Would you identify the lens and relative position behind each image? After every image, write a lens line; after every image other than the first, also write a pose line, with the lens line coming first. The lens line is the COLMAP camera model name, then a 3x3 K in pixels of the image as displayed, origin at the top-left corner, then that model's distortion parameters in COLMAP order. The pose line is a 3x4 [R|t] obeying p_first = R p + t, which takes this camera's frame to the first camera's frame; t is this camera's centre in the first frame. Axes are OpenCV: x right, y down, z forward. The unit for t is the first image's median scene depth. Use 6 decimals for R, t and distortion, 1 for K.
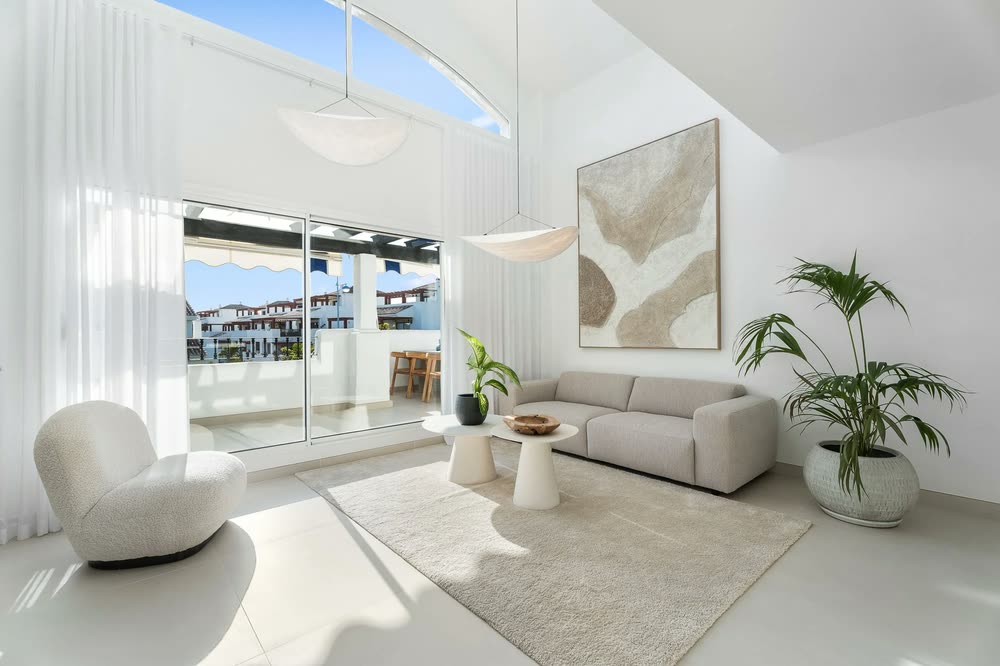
lens RADIAL K [[440.9, 0, 500.0], [0, 440.9, 333.0], [0, 0, 1]] dist [-0.000043, -0.000017]
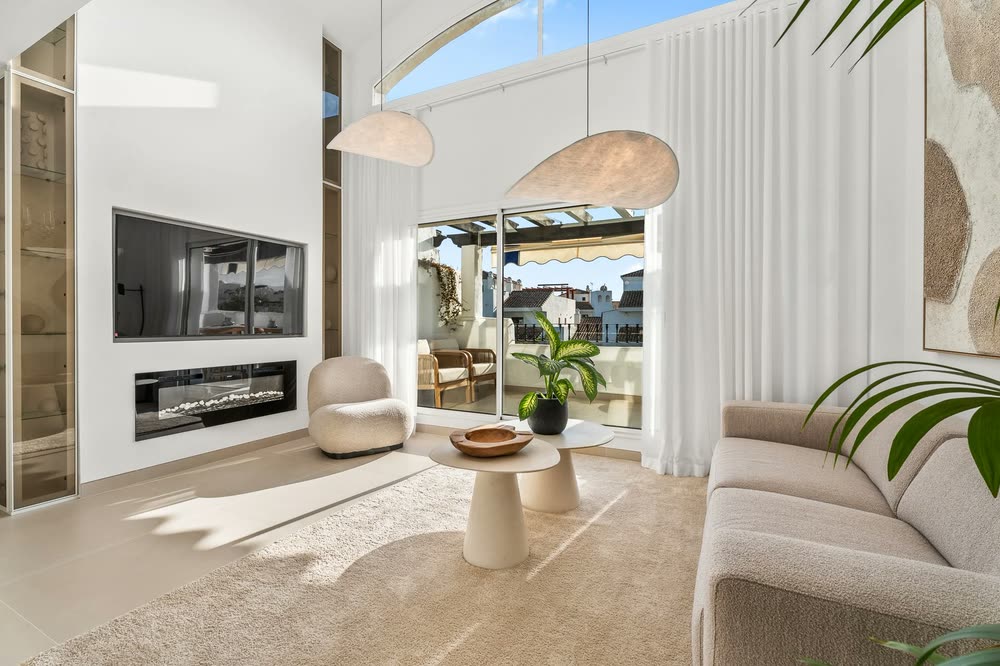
lens RADIAL K [[440.9, 0, 500.0], [0, 440.9, 333.0], [0, 0, 1]] dist [-0.000043, -0.000017]
pose [[0.359882, 0.023306, -0.932707, 0.575943], [0.009365, 0.999547, 0.028590, 0.000276], [0.932951, -0.019024, 0.359500, 0.567799]]
